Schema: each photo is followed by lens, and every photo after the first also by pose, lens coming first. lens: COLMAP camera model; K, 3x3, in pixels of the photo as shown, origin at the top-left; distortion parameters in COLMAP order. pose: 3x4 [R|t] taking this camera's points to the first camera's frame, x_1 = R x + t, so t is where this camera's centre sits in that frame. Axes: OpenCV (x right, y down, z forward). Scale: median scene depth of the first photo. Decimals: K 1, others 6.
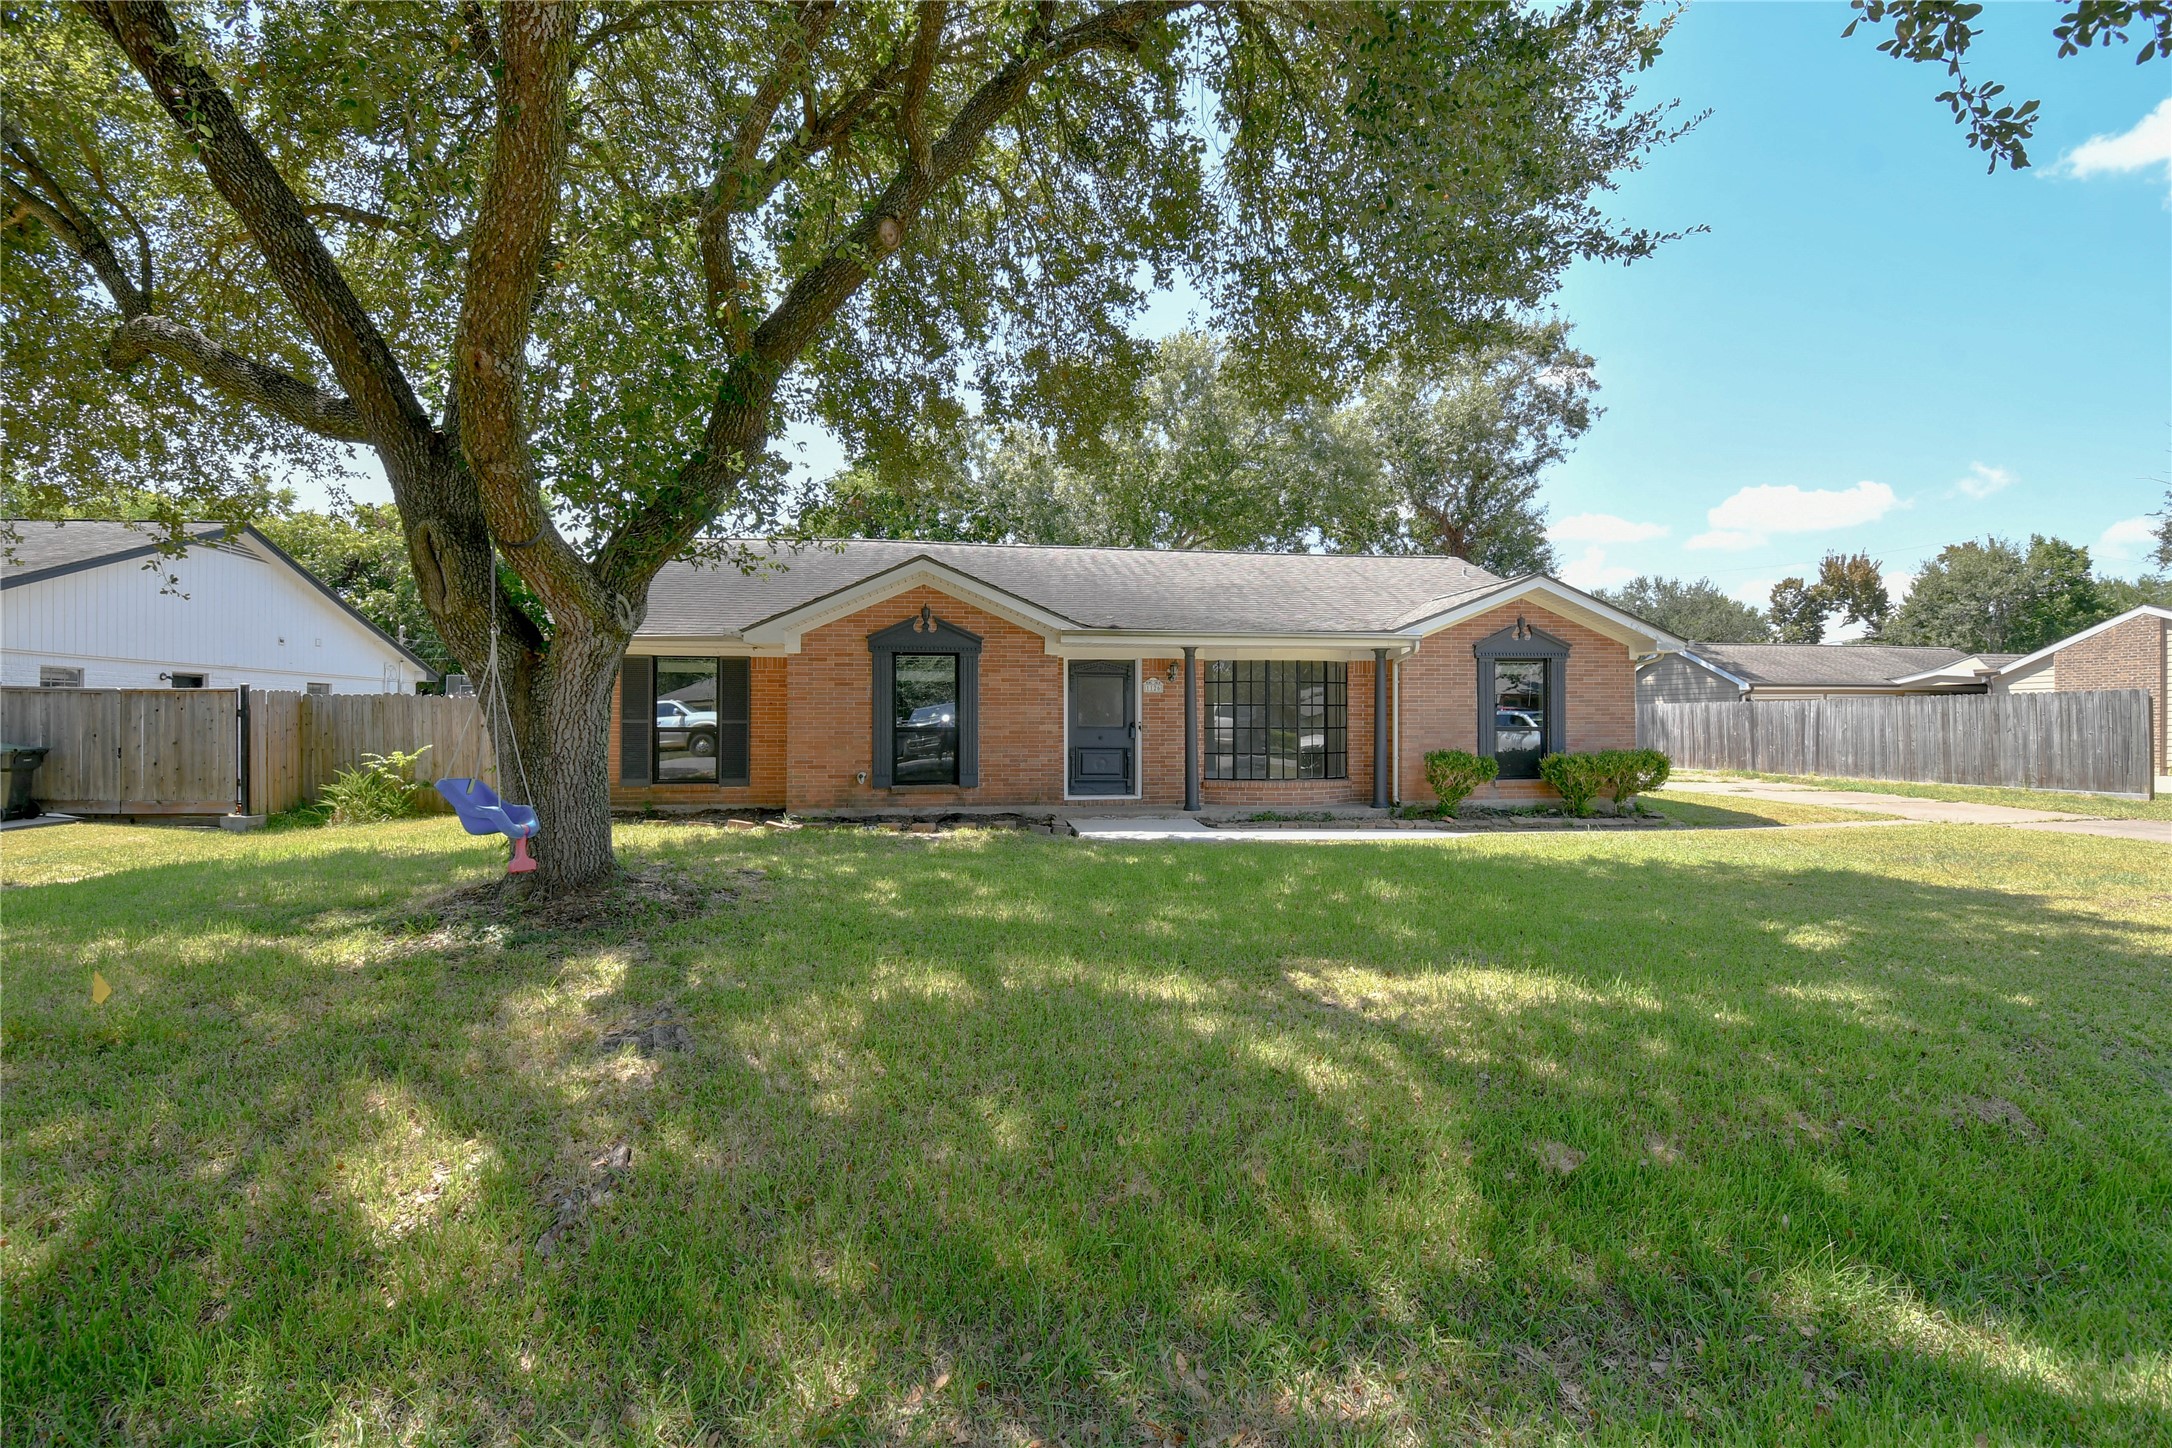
lens RADIAL K [[971.8, 0, 1086.0], [0, 971.8, 724.0], [0, 0, 1]] dist [-0.000100, -0.016606]
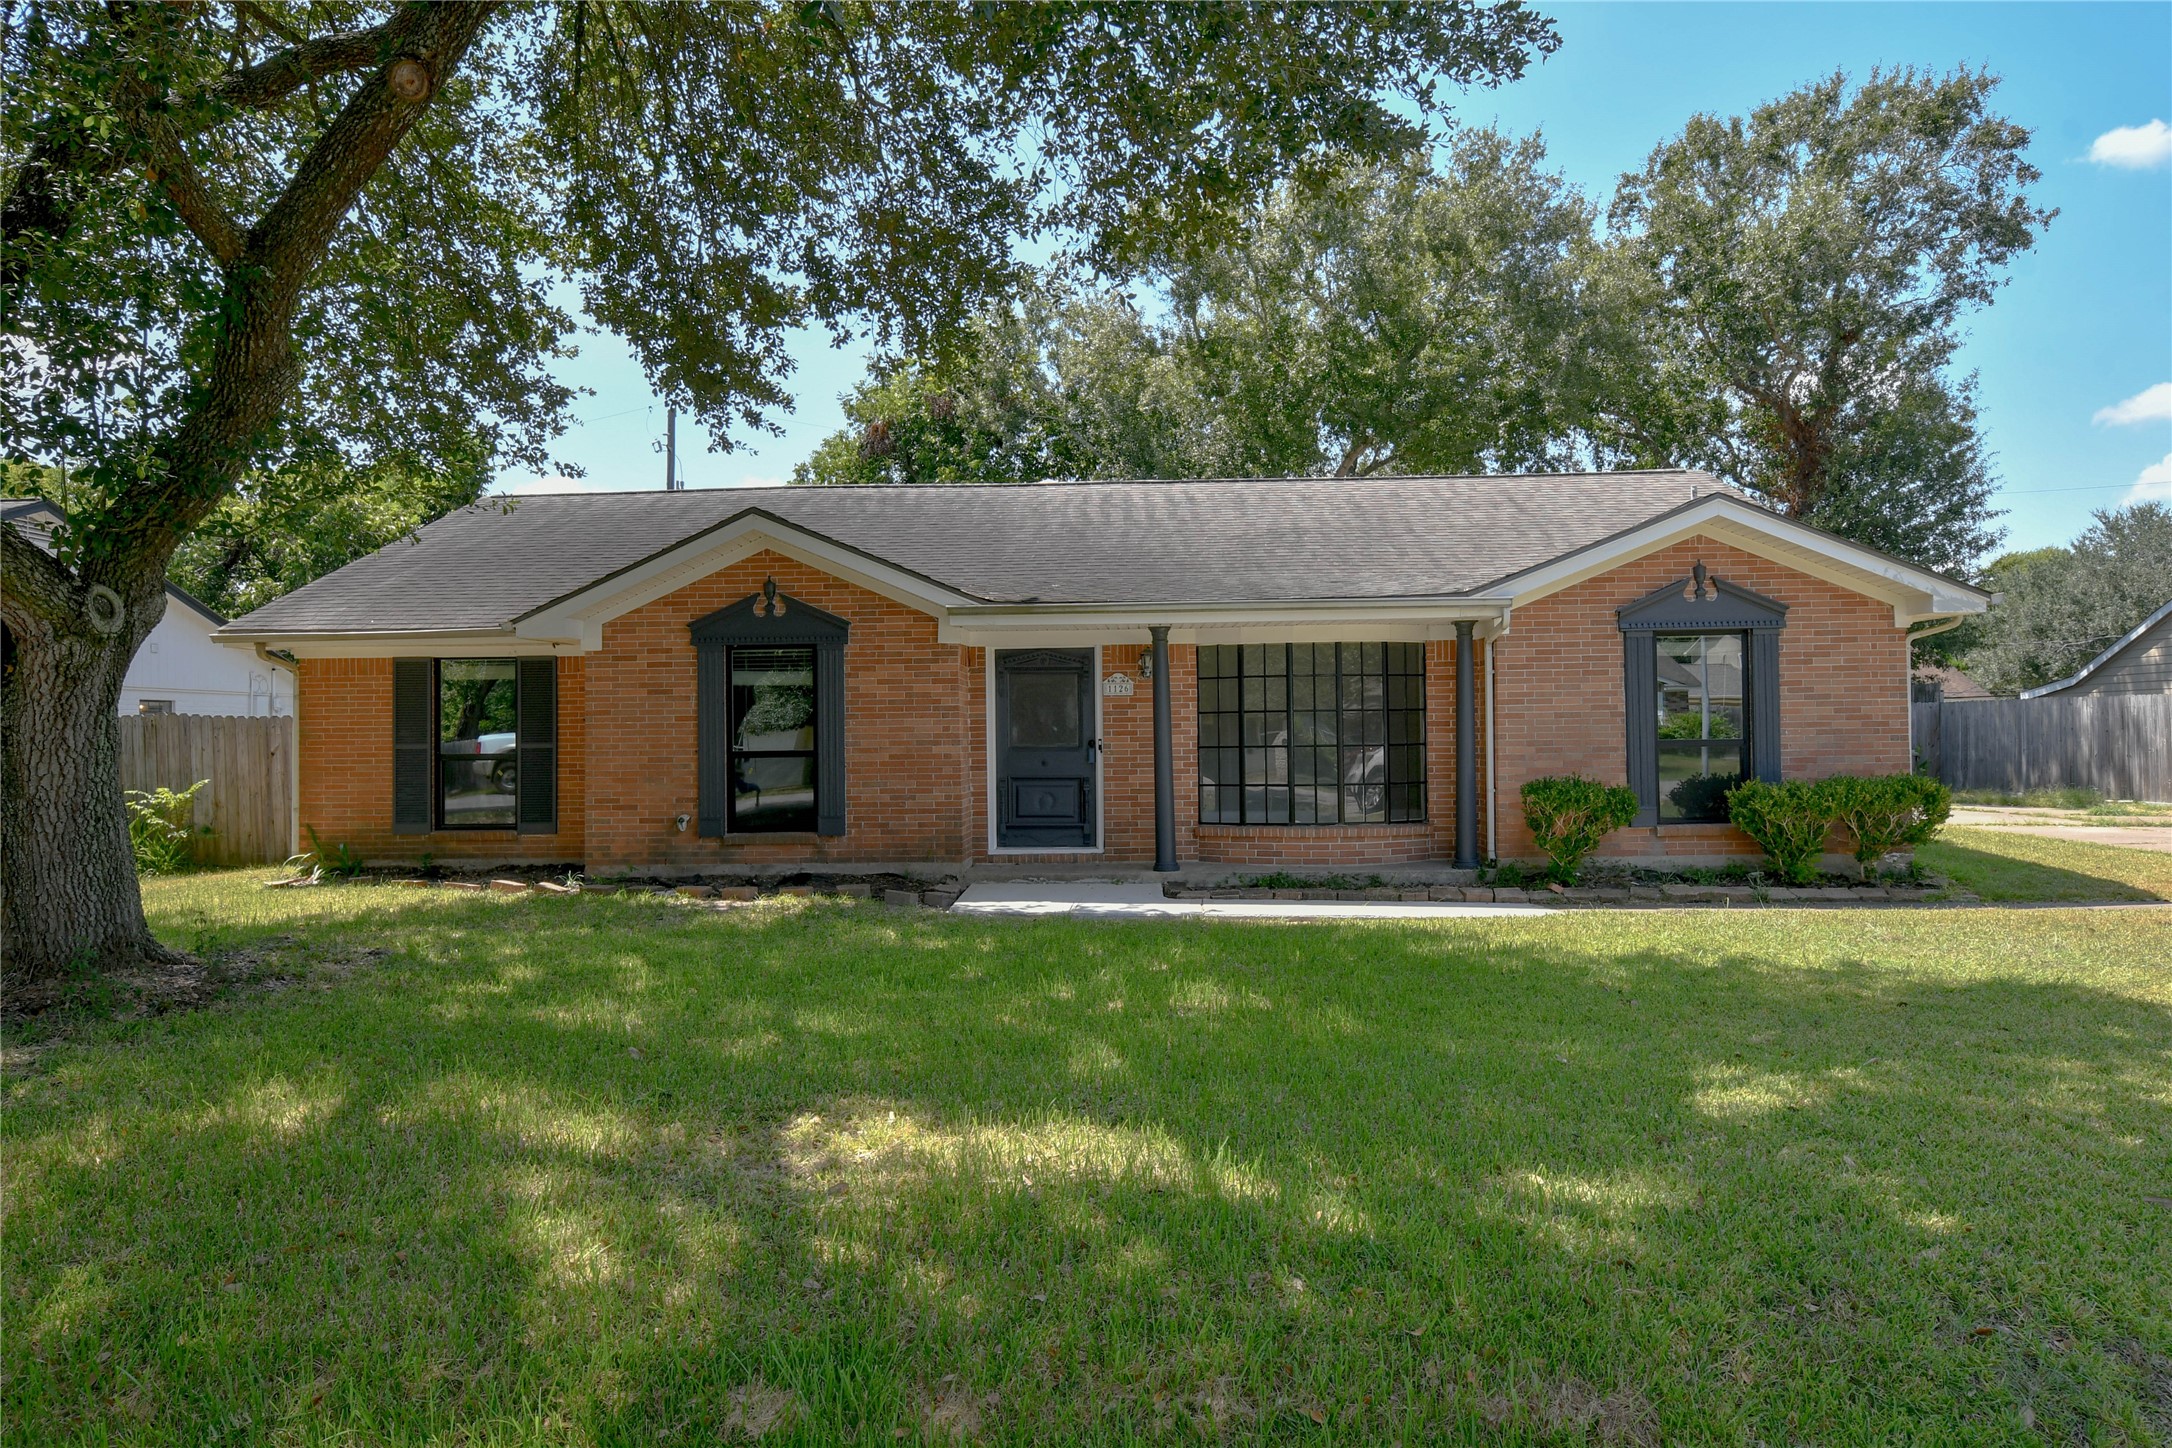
lens RADIAL K [[1427.5, 0, 1086.0], [0, 1427.5, 724.0], [0, 0, 1]] dist [-0.007935, -0.001158]
pose [[0.981370, -0.013634, -0.191643, 0.238482], [0.011680, 0.999868, -0.011325, -0.001485], [0.191772, 0.008875, 0.981399, 0.024784]]
